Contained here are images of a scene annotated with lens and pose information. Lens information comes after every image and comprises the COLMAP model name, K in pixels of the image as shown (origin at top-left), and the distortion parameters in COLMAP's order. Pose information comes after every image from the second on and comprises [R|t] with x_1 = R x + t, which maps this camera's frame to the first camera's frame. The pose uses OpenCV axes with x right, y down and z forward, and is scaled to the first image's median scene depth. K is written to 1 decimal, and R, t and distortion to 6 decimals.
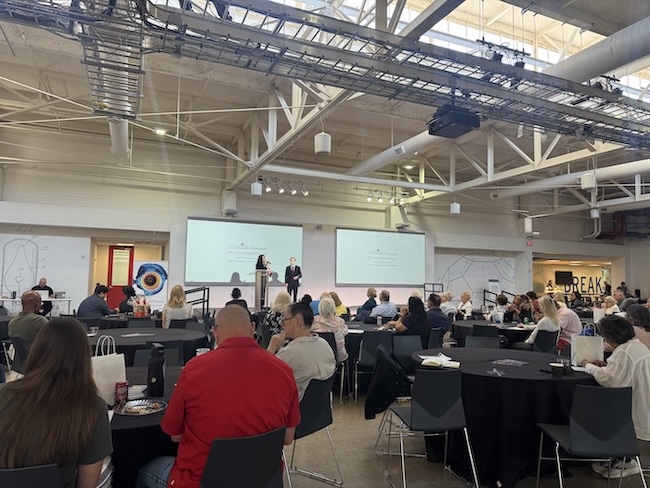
lens RADIAL K [[449.1, 0, 325.0], [0, 449.1, 244.0], [0, 0, 1]] dist [0.090697, -0.000278]
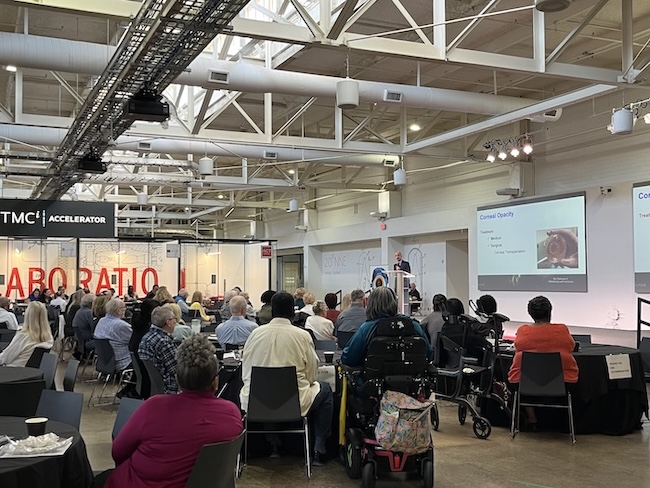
lens RADIAL K [[732.5, 0, 325.0], [0, 732.5, 244.0], [0, 0, 1]] dist [-0.001851, -0.003857]
pose [[0.008245, -0.066035, -0.997783, 0.979052], [0.080737, 0.994603, -0.065157, 0.067497], [0.996701, -0.080021, 0.013532, 0.661864]]
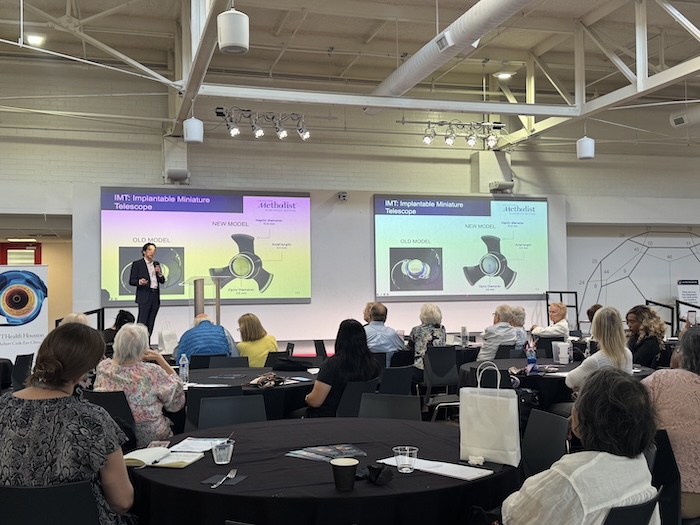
lens RADIAL K [[774.1, 0, 350.0], [0, 774.1, 262.5], [0, 0, 1]] dist [0.159000, -0.382010]
pose [[0.991390, -0.034024, -0.126448, 0.123309], [0.039227, 0.998473, 0.038886, 0.008177], [0.124932, -0.043511, 0.991211, 0.052920]]
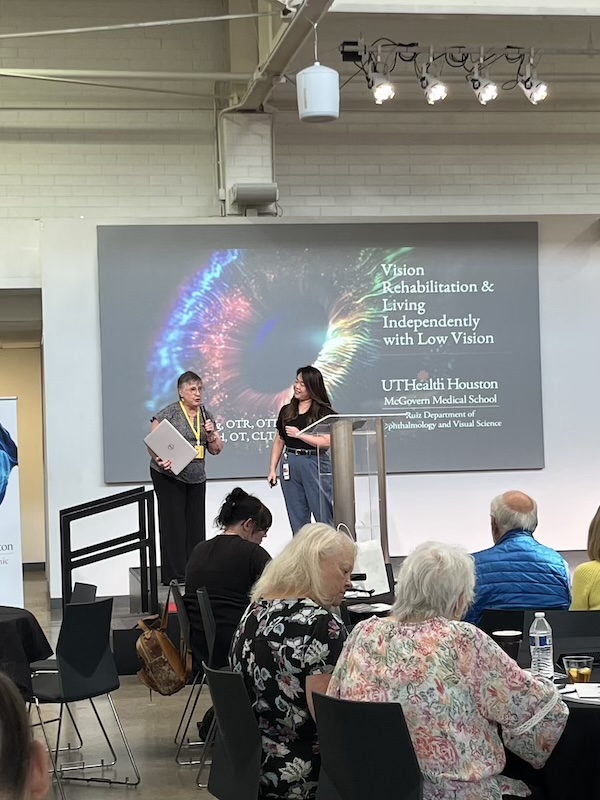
lens RADIAL K [[1647.2, 0, 300.0], [0, 1647.2, 400.0], [0, 0, 1]] dist [0.151210, -0.156184]
pose [[0.967947, -0.055191, -0.245017, 0.043741], [0.068009, 0.996707, 0.044160, 0.006106], [0.241772, -0.059408, 0.968513, 0.074439]]
